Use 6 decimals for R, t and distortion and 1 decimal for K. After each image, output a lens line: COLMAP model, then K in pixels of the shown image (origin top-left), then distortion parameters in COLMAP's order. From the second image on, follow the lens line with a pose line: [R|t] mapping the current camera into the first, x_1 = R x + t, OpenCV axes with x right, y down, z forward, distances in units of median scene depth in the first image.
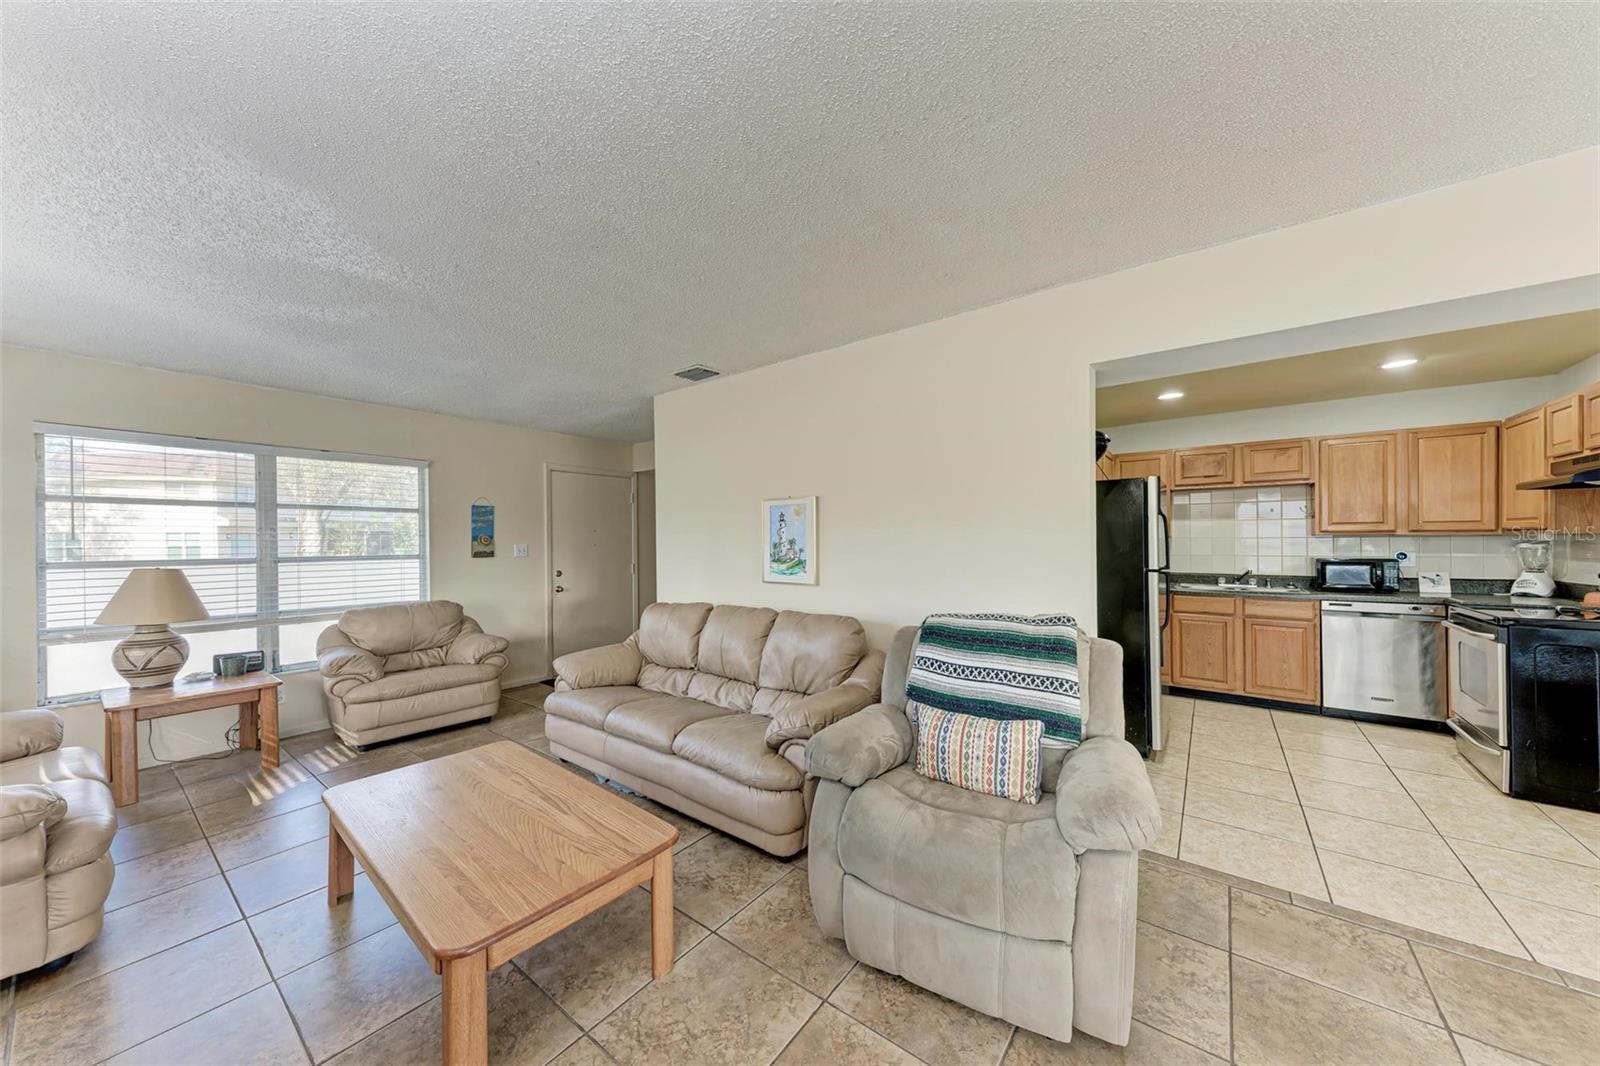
lens RADIAL K [[549.0, 0, 804.6], [0, 549.0, 542.3], [0, 0, 1]] dist [0.008417, -0.000382]
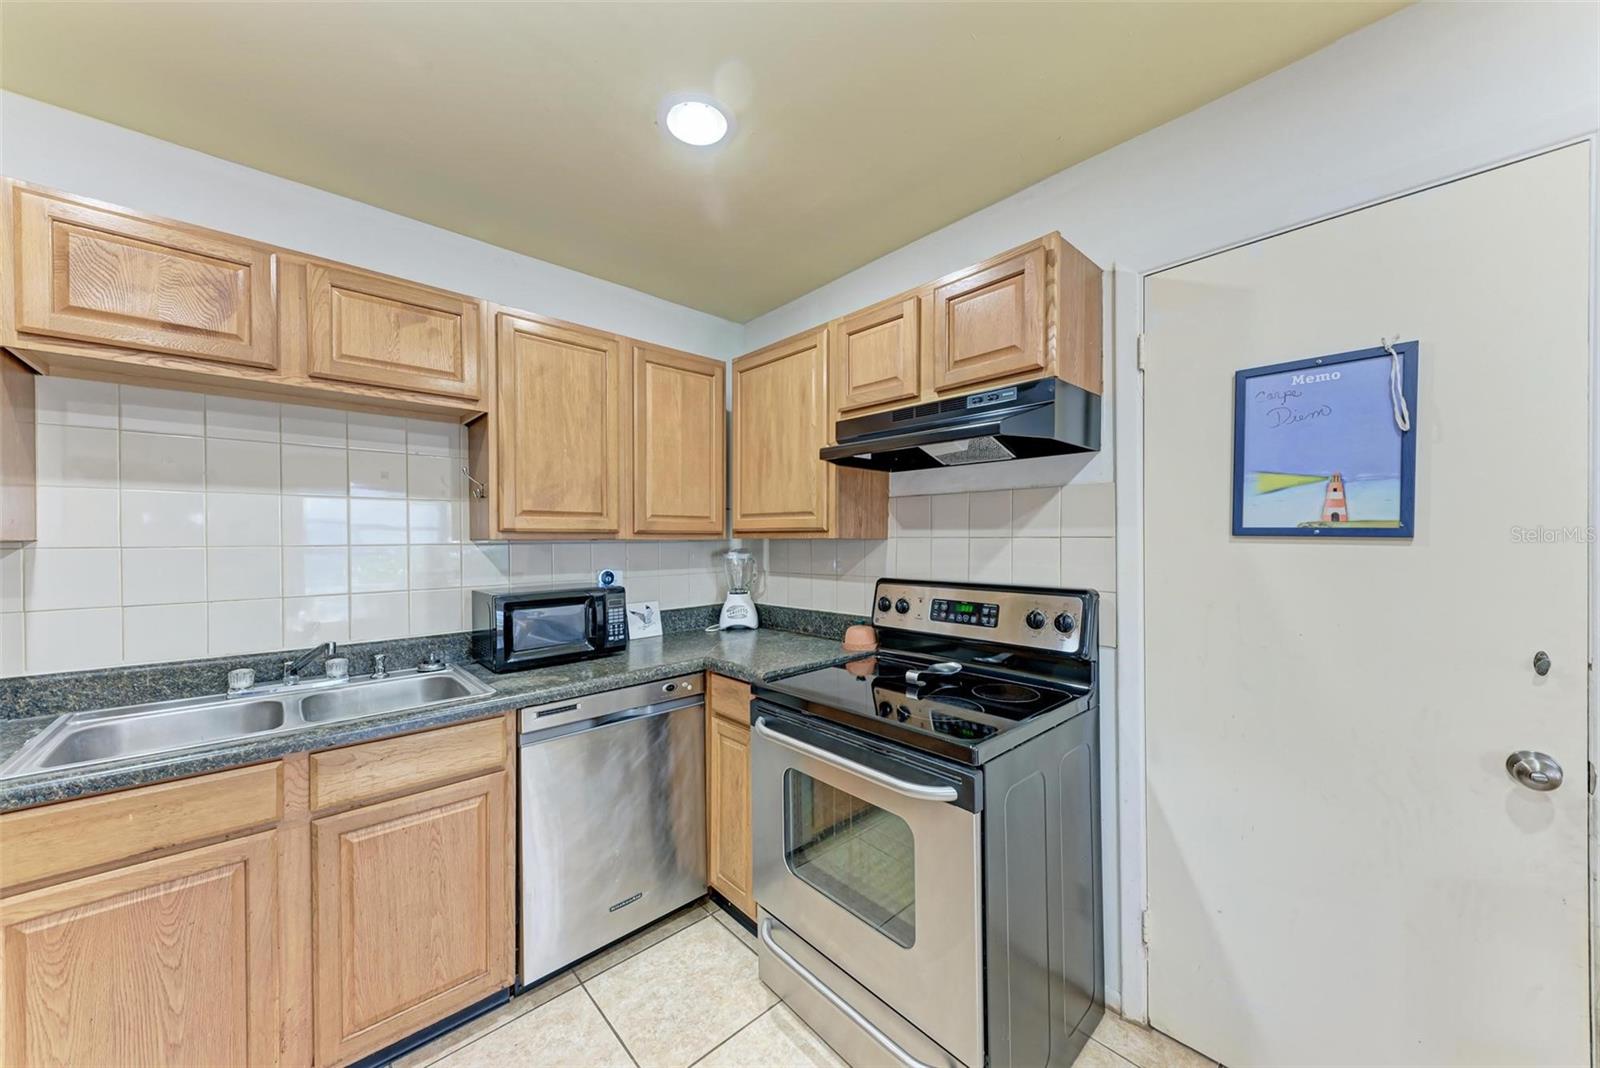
lens RADIAL K [[569.9, 0, 804.3], [0, 569.9, 540.5], [0, 0, 1]] dist [0.021224, -0.005310]
pose [[0.184556, 0.002409, 0.982819, 0.606772], [0.008488, 0.999956, -0.004045, -0.009157], [-0.982785, 0.009088, 0.184527, 0.767280]]
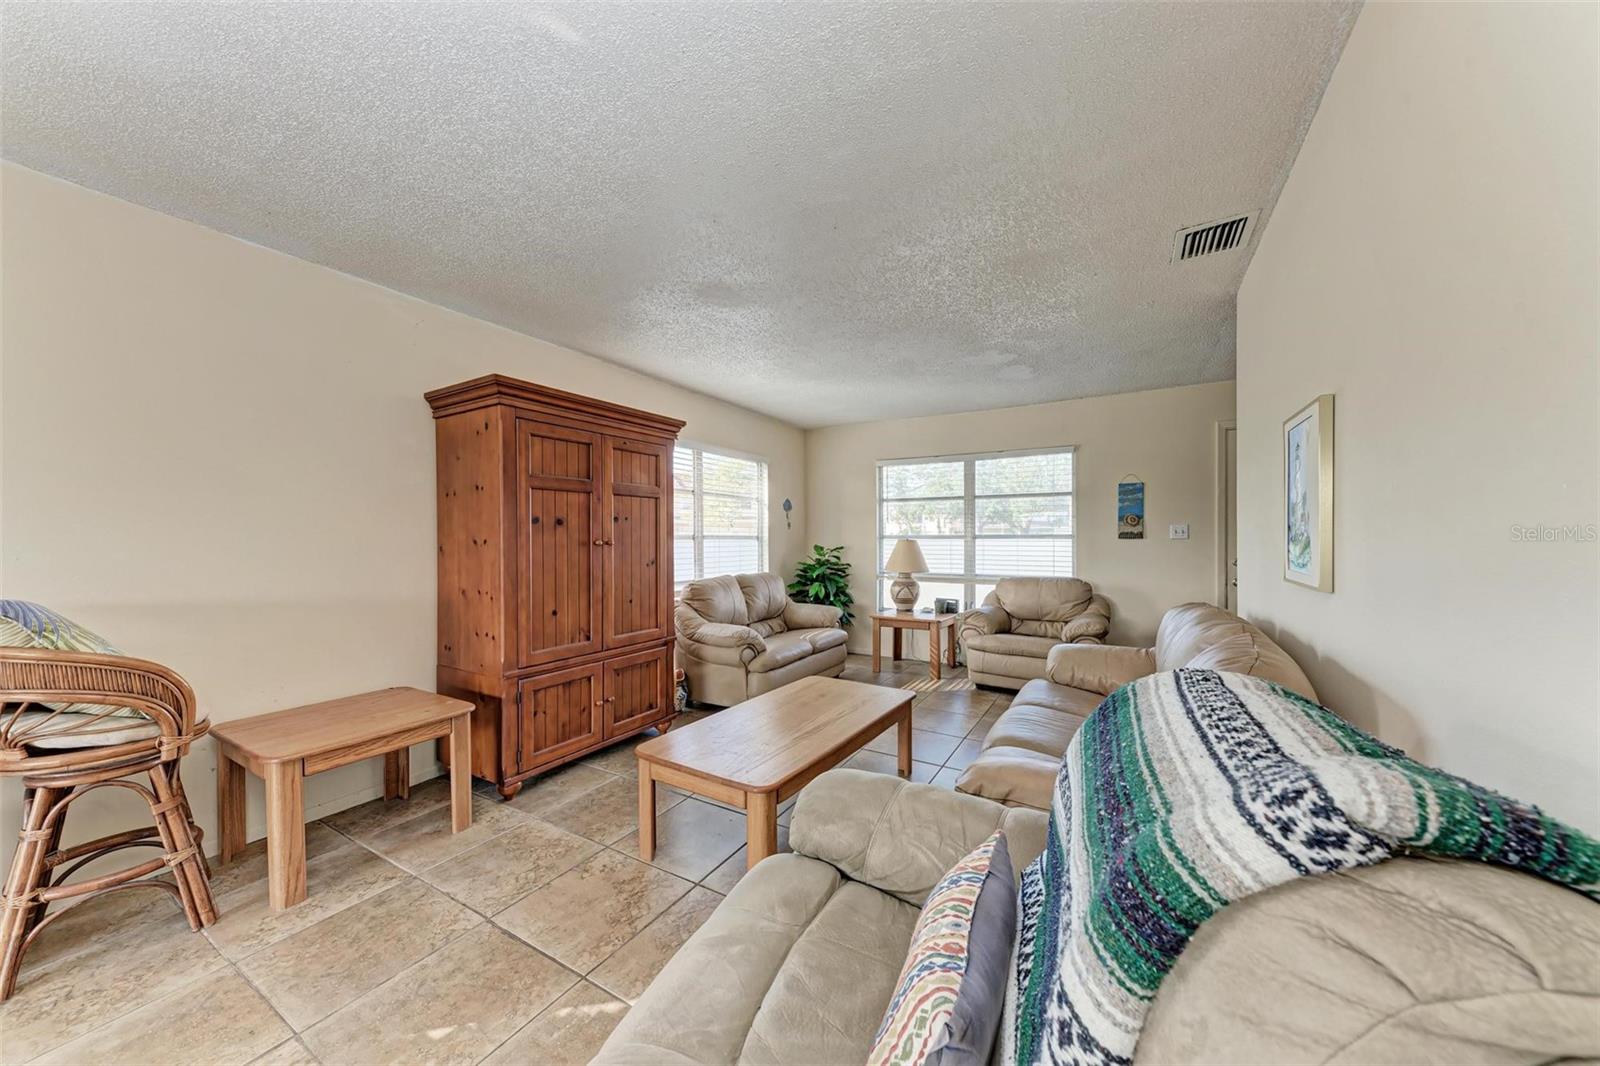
lens RADIAL K [[547.1, 0, 807.2], [0, 547.1, 540.0], [0, 0, 1]] dist [0.018415, -0.004332]
pose [[0.109064, 0.014238, -0.993933, 0.357830], [-0.001812, 0.999899, 0.014125, 0.021918], [0.994033, 0.000261, 0.109078, 0.437977]]
